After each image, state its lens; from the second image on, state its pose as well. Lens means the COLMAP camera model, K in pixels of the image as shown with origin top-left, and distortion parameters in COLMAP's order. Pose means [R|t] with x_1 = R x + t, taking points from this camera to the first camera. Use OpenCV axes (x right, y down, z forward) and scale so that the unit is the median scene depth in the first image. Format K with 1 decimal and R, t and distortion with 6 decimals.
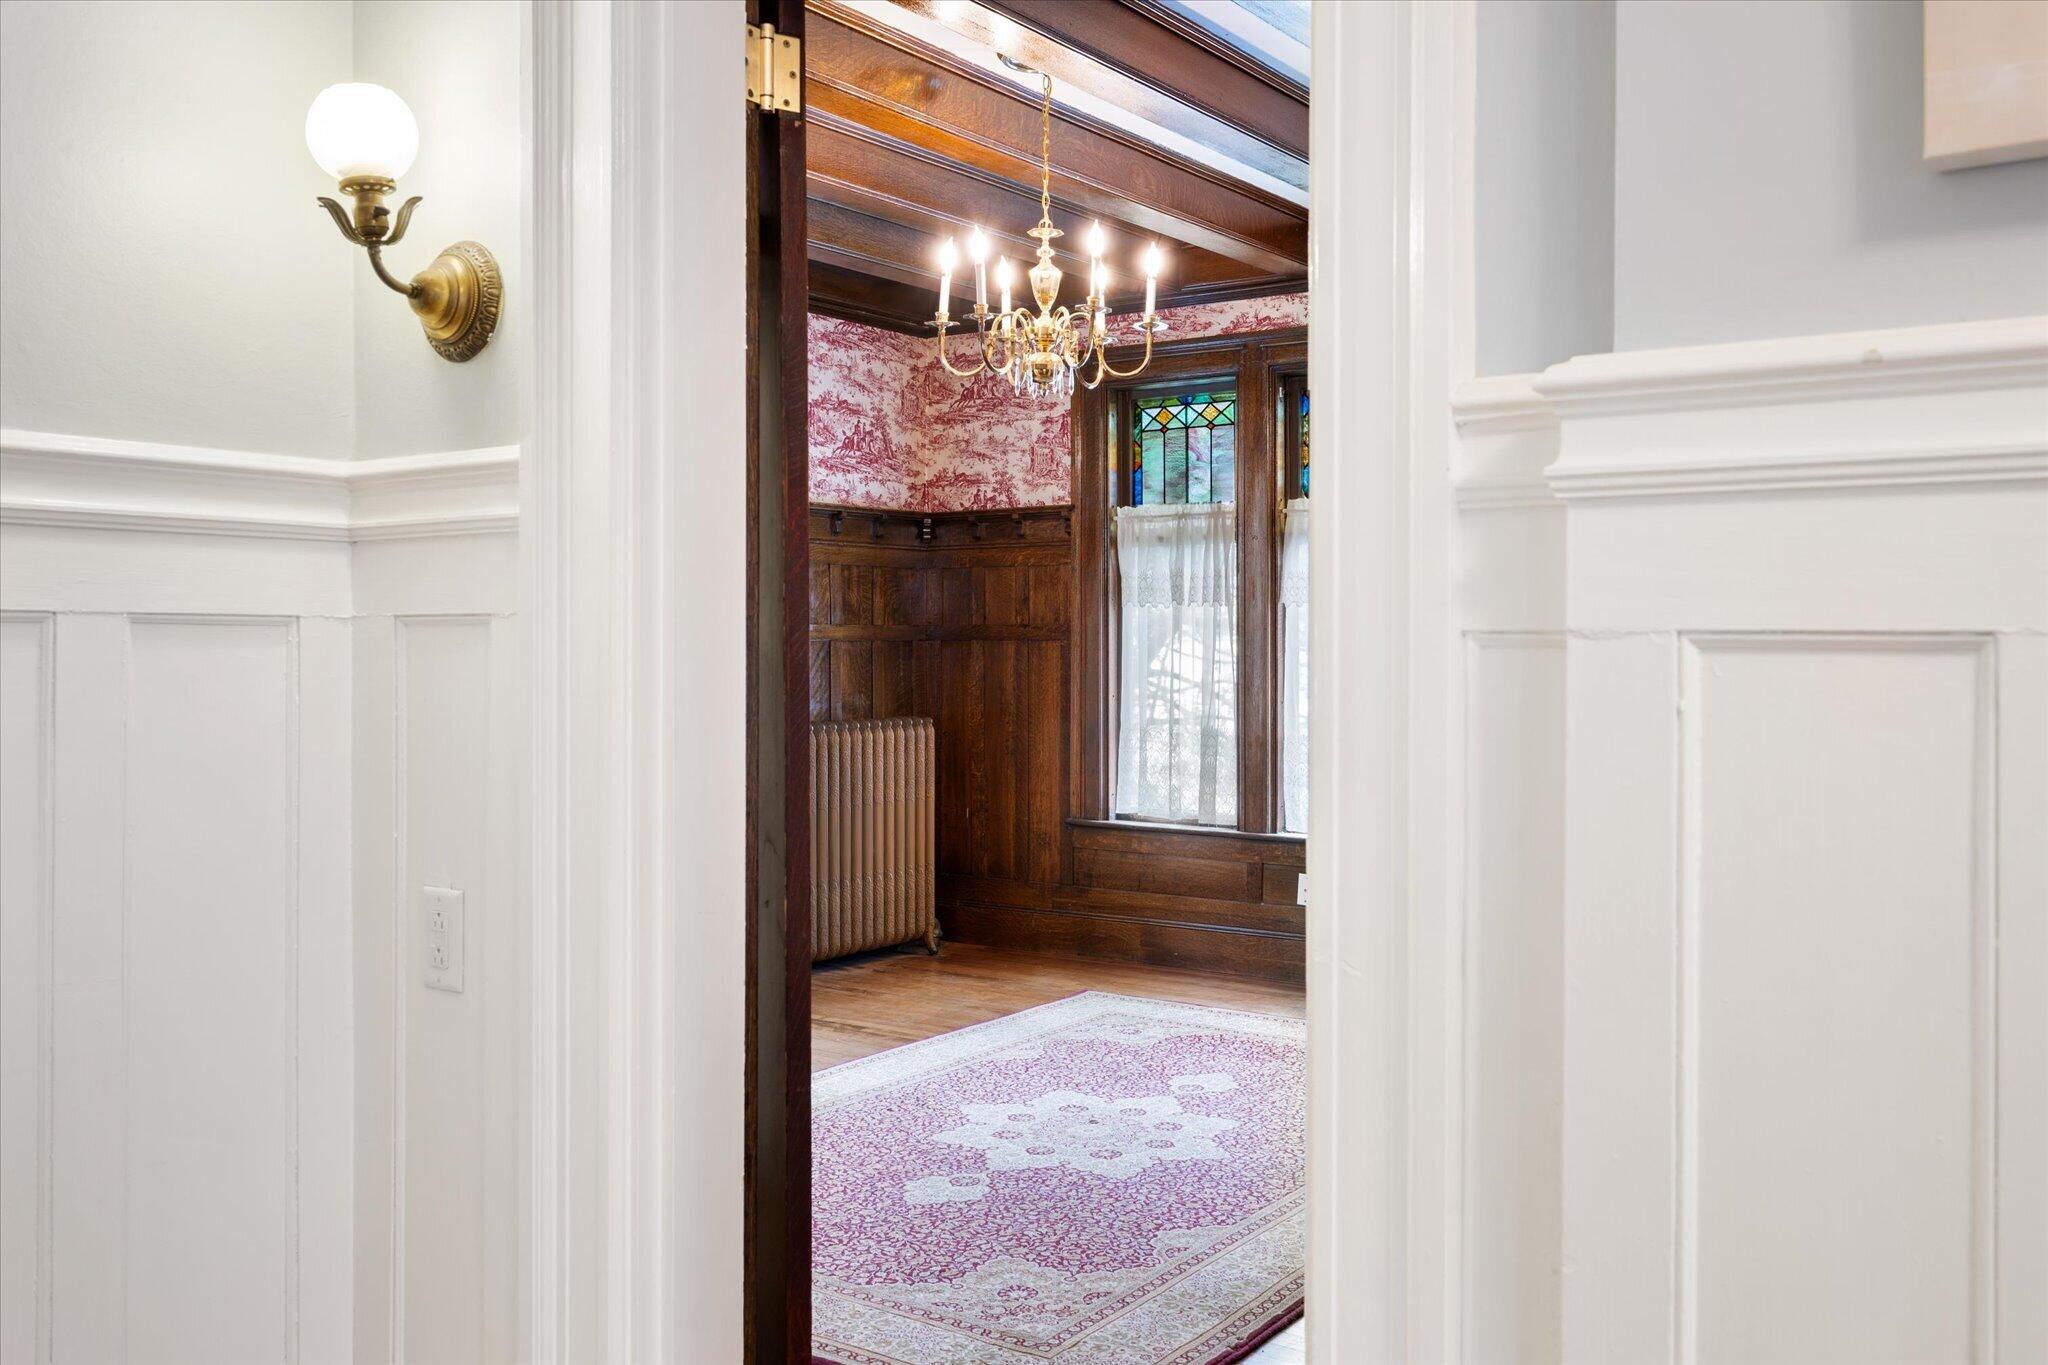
lens RADIAL K [[1752.0, 0, 988.8], [0, 1752.0, 650.6], [0, 0, 1]] dist [-0.000837, -0.001821]
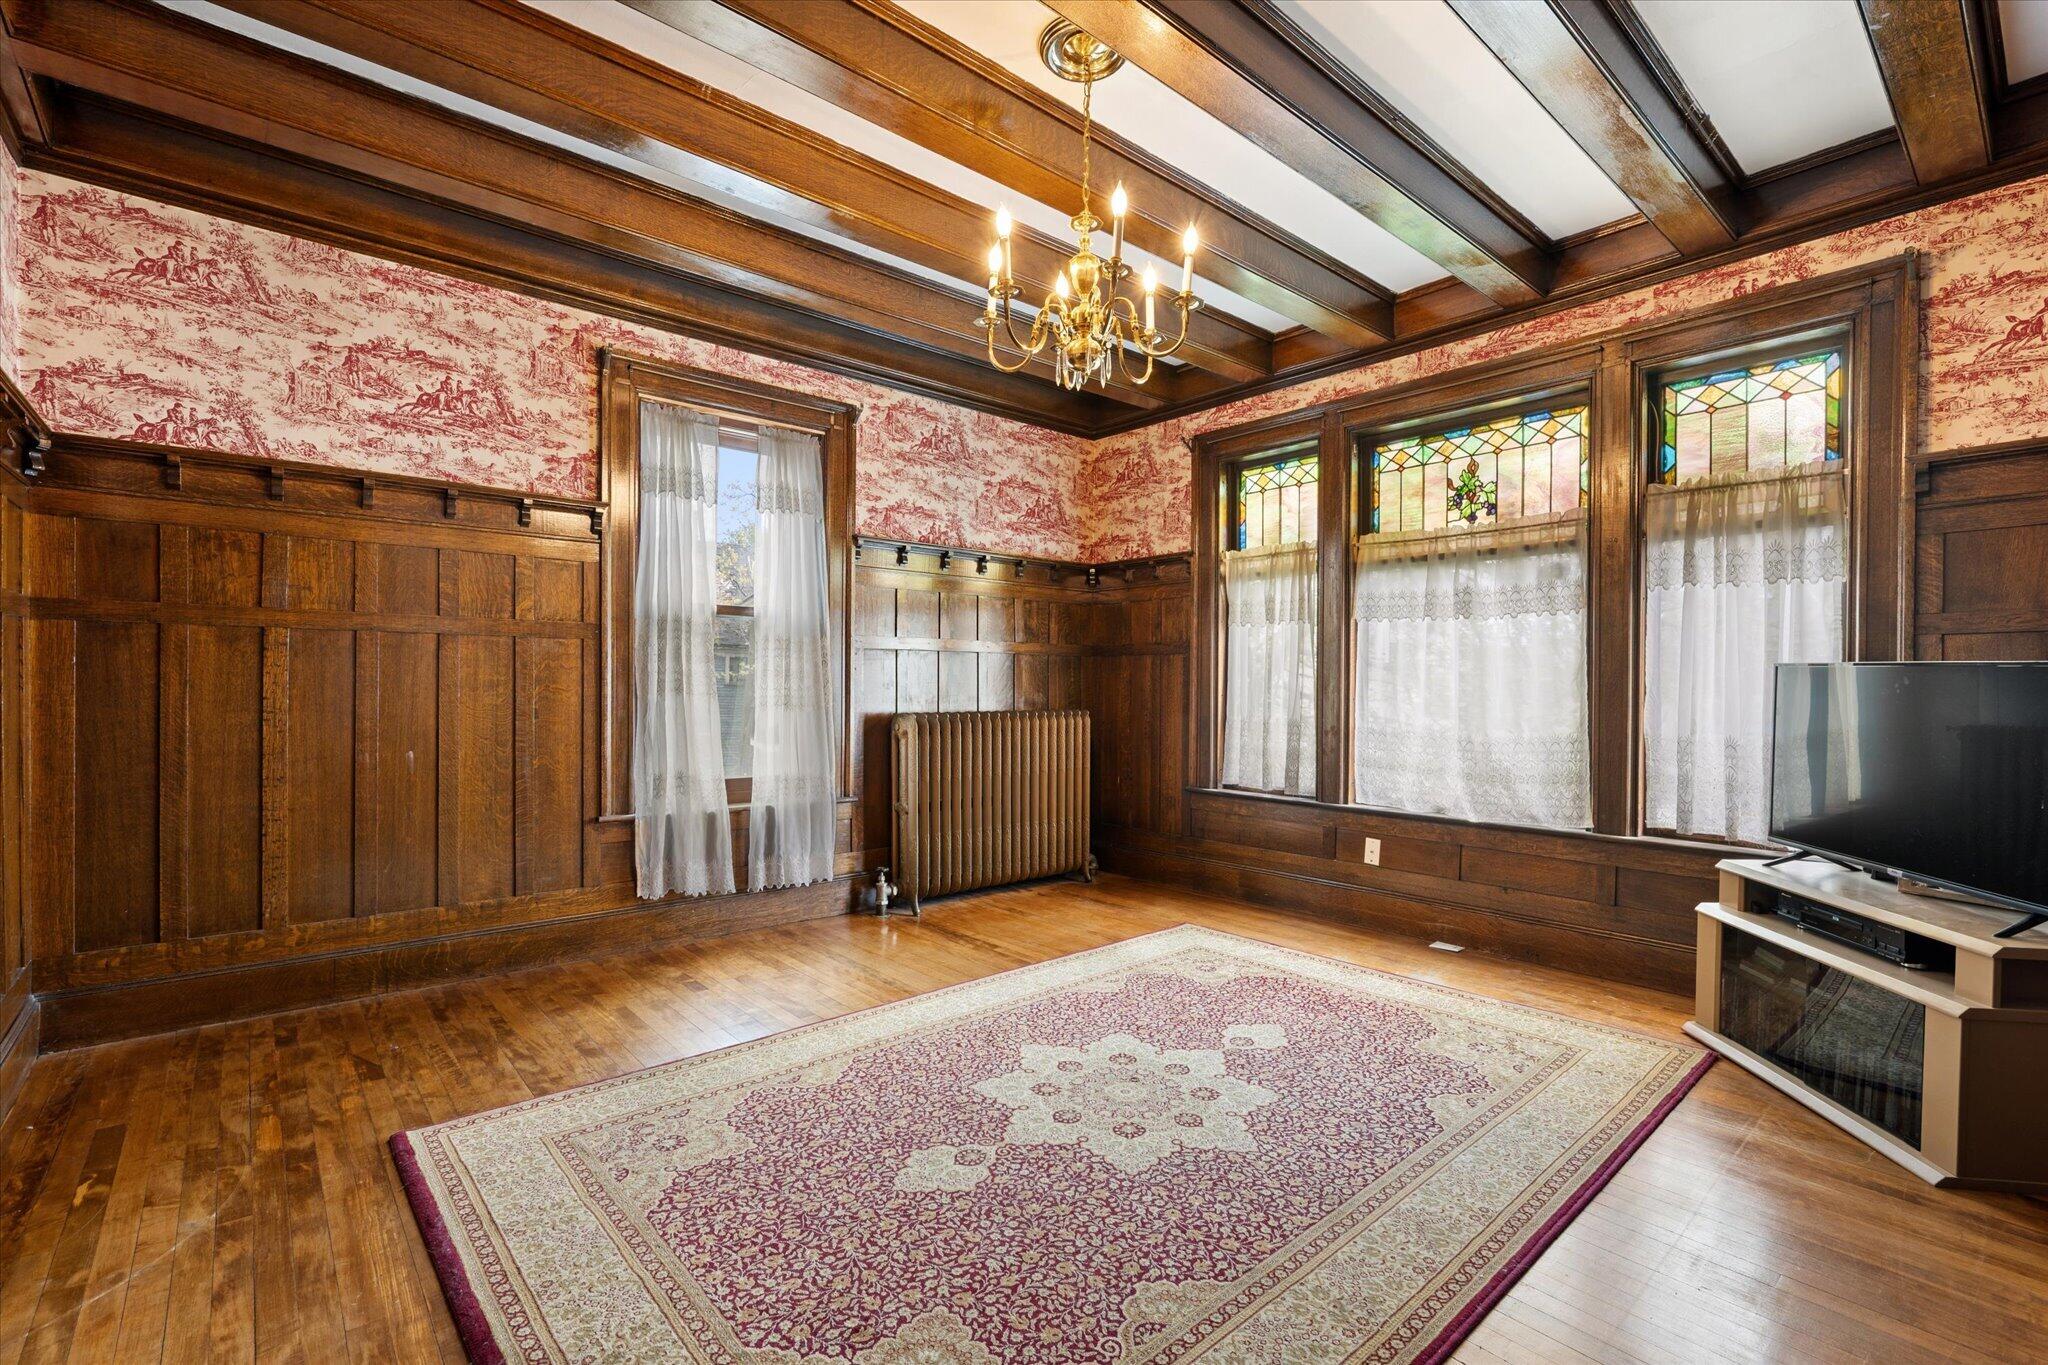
lens RADIAL K [[908.2, 0, 1020.3], [0, 908.2, 700.3], [0, 0, 1]] dist [-0.000663, -0.000209]
pose [[0.976391, 0.009841, -0.215785, 0.075716], [-0.007721, 0.999913, 0.010666, 0.025313], [0.215871, -0.008748, 0.976383, 0.318937]]
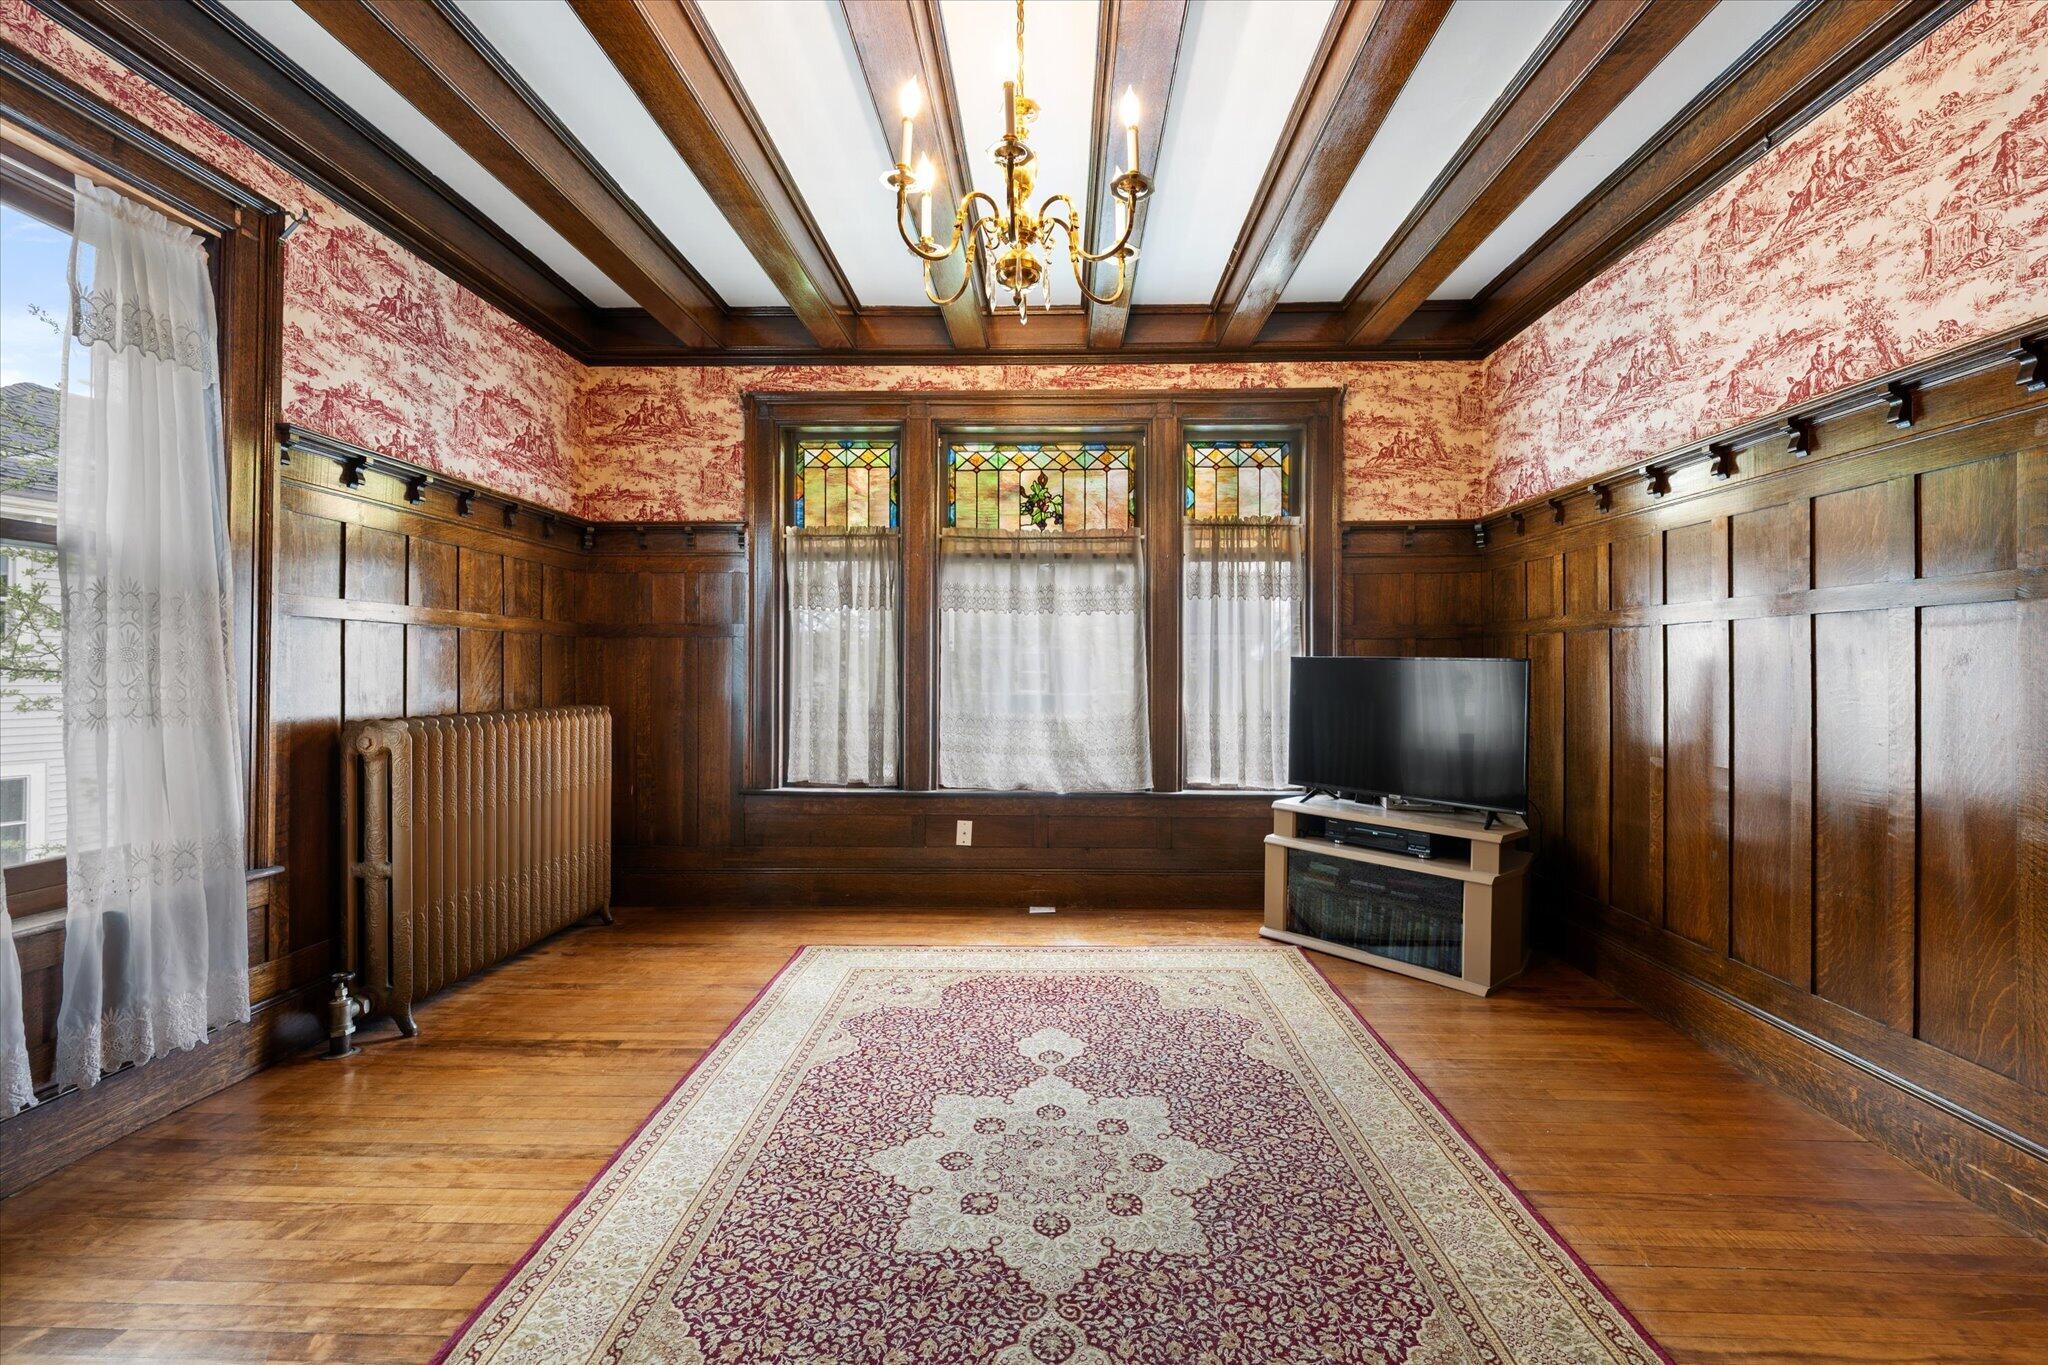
lens RADIAL K [[858.1, 0, 1033.9], [0, 858.1, 667.1], [0, 0, 1]] dist [-0.000880, -0.000186]
pose [[0.815866, 0.005331, 0.578217, -0.136469], [0.001501, 0.999935, -0.011338, 0.022762], [-0.578239, 0.010118, 0.815805, 0.451365]]
